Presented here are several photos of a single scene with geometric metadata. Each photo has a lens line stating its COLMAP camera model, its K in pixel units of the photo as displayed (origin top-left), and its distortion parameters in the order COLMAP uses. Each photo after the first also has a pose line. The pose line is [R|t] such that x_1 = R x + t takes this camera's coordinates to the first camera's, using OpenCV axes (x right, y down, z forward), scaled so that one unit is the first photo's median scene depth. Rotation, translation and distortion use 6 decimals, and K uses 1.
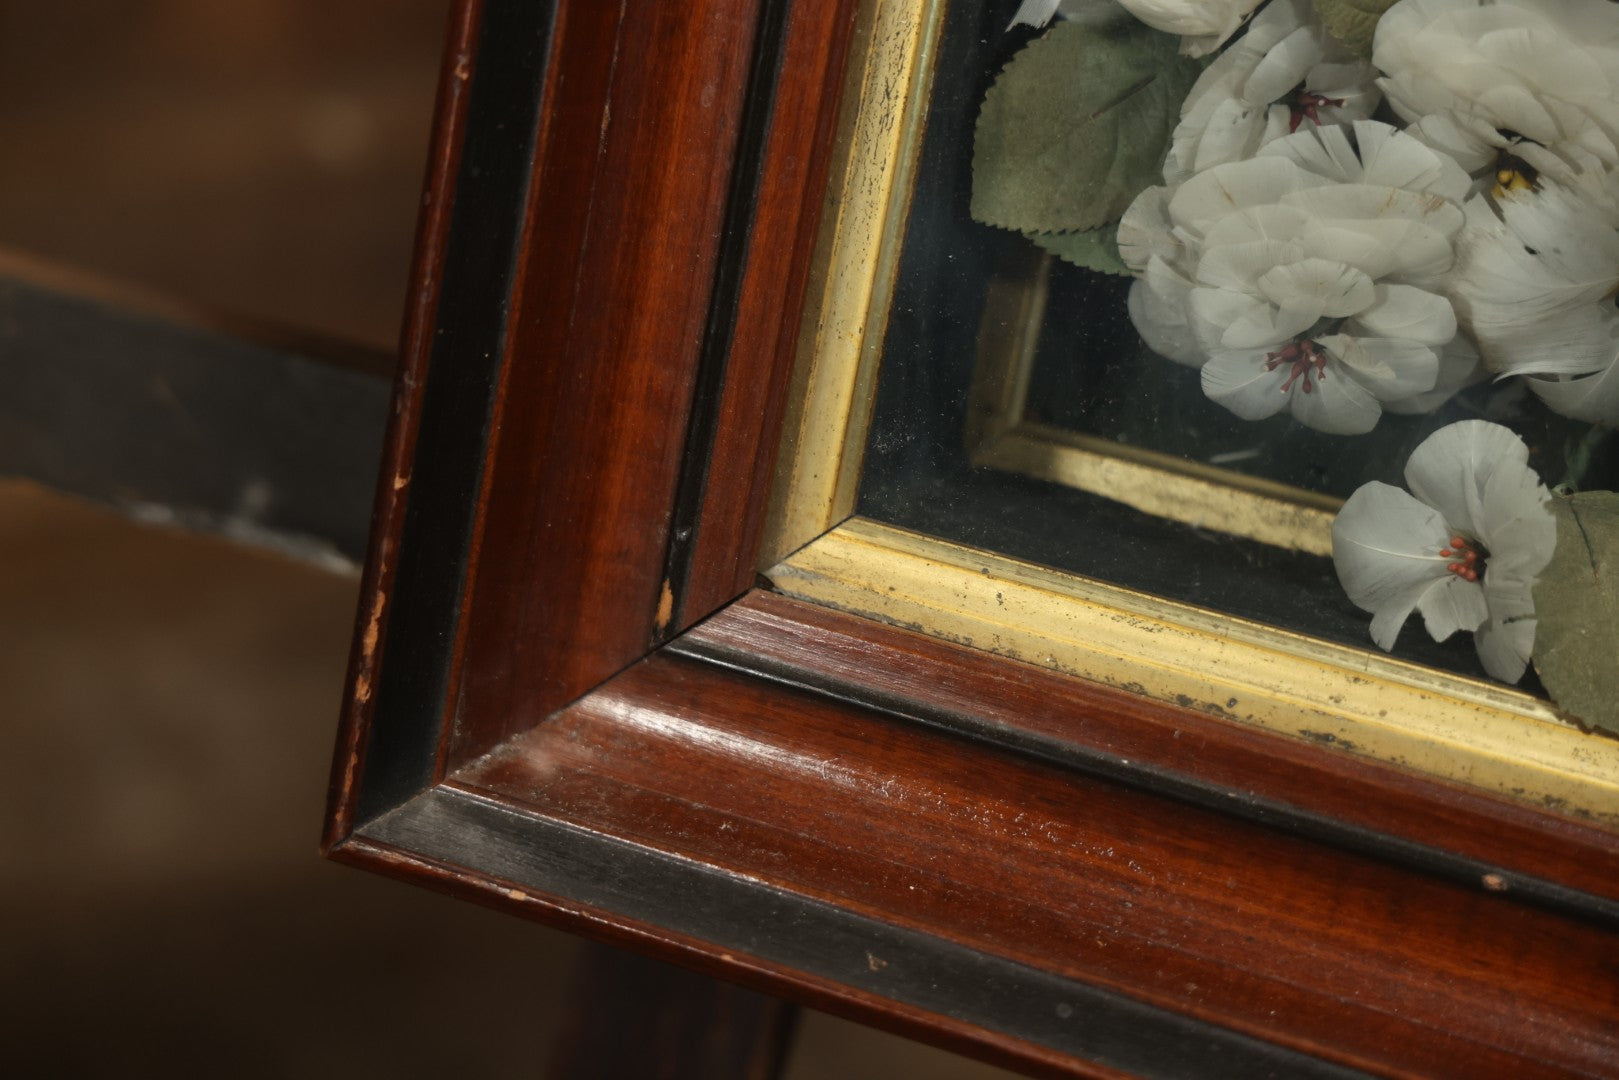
lens RADIAL K [[3663.3, 0, 814.4], [0, 3663.3, 531.3], [0, 0, 1]] dist [0.258842, 0.000000]
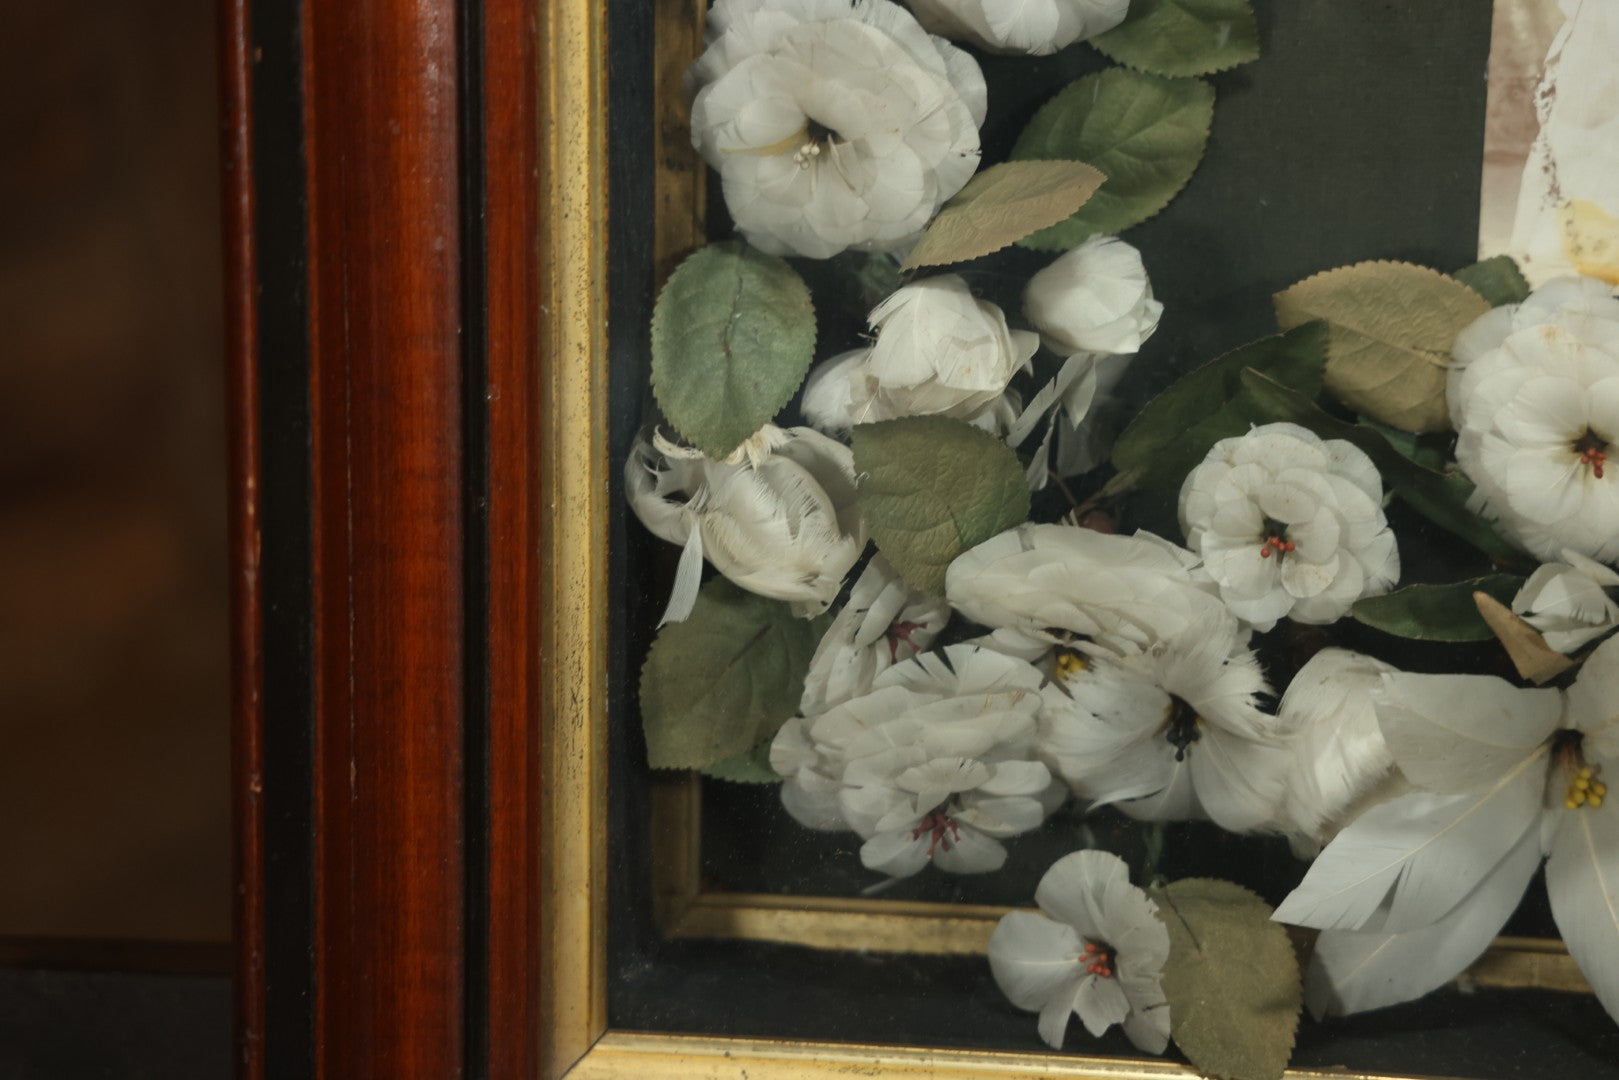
lens RADIAL K [[4701.6, 0, 803.4], [0, 4701.6, 519.8], [0, 0, 1]] dist [0.634158, 0.000000]
pose [[0.960589, -0.216257, 0.174648, -0.168026], [0.212917, 0.976336, 0.037870, -0.220076], [-0.178705, 0.000808, 0.983902, -0.561649]]
